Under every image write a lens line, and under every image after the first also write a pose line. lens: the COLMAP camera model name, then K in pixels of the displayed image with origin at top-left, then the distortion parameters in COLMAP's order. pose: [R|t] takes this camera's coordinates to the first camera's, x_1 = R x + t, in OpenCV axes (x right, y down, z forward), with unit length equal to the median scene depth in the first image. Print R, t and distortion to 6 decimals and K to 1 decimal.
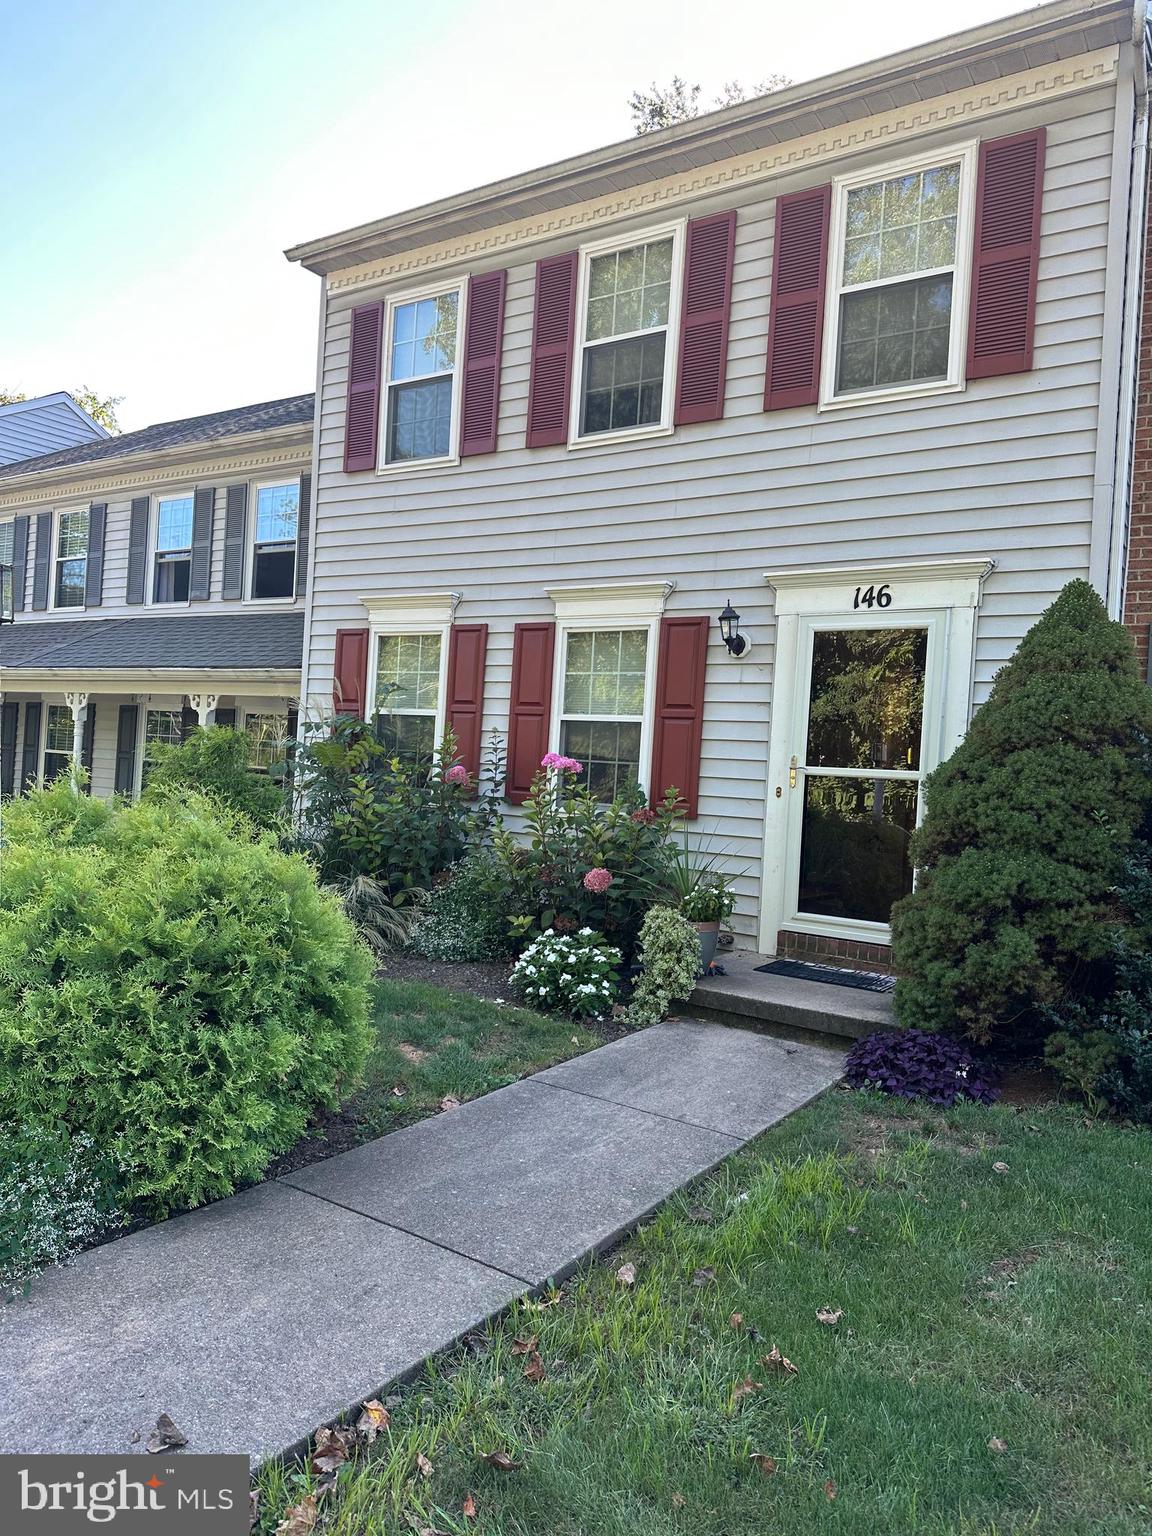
lens RADIAL K [[1067.0, 0, 576.0], [0, 1067.0, 768.0], [0, 0, 1]] dist [0.004524, -0.010408]
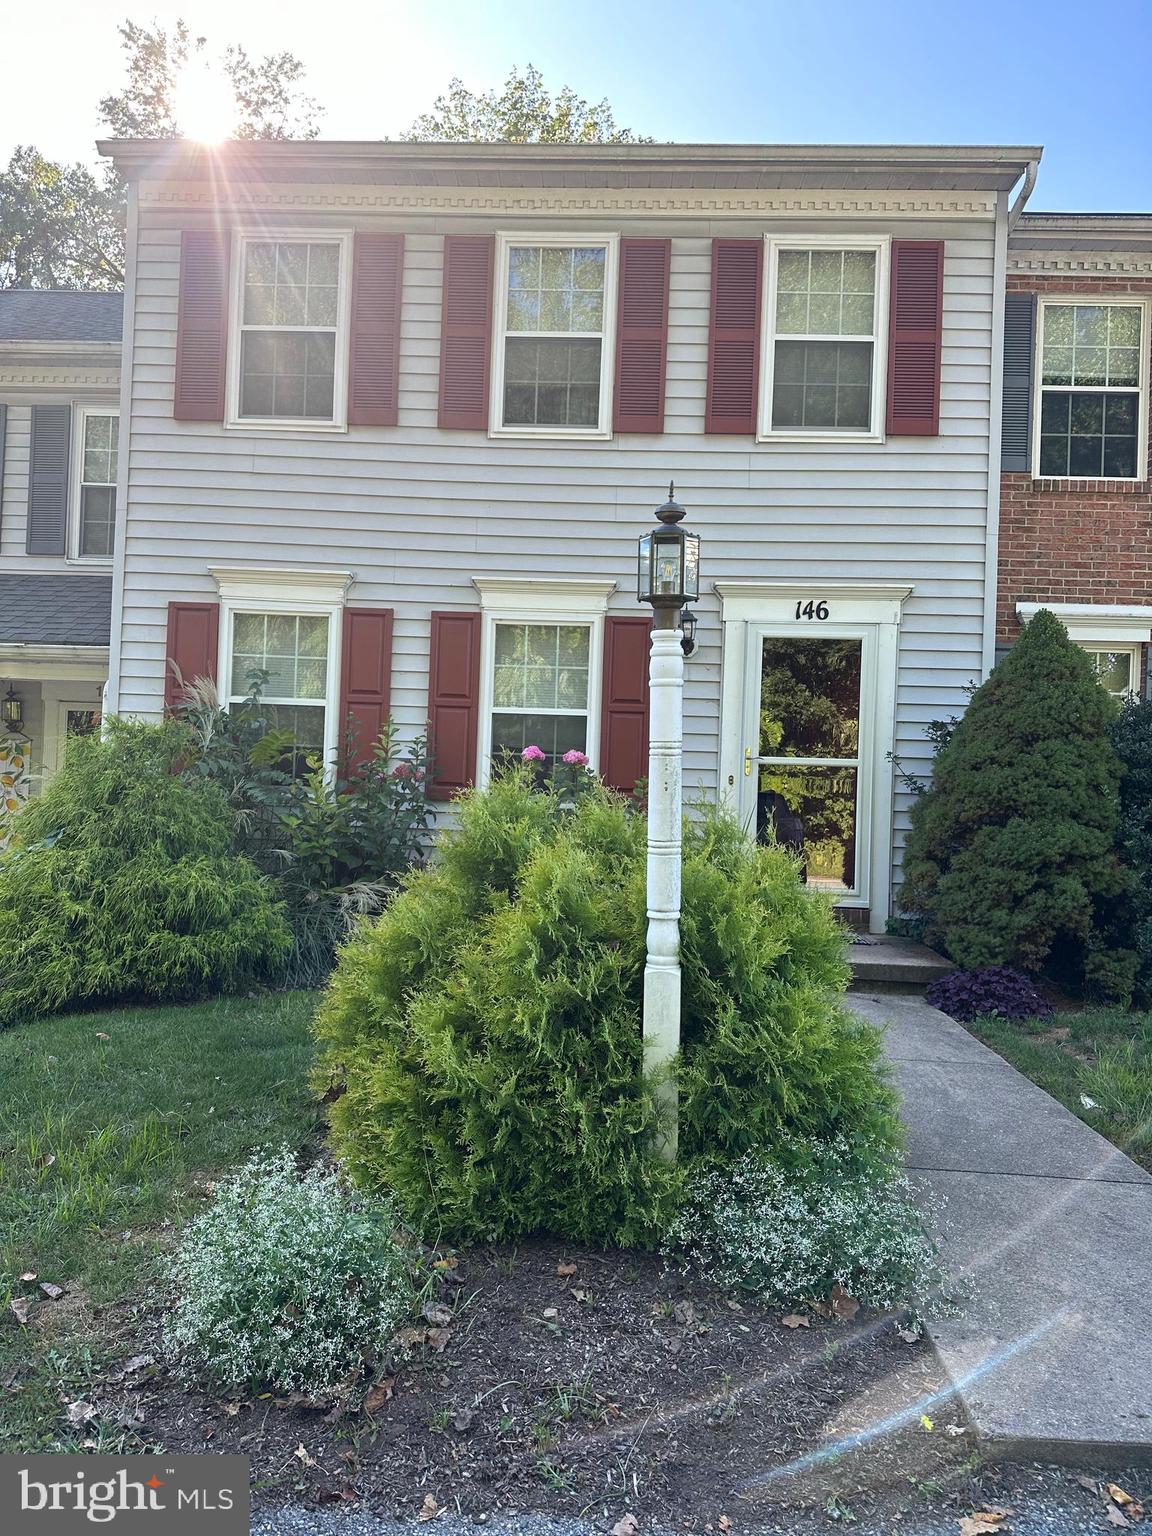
lens RADIAL K [[1063.6, 0, 576.0], [0, 1063.6, 768.0], [0, 0, 1]] dist [0.055489, -0.069668]
pose [[0.853563, -0.014245, 0.520795, -0.521076], [0.012135, 0.999899, 0.007459, -0.000059], [-0.520848, -0.000047, 0.853649, 0.133912]]
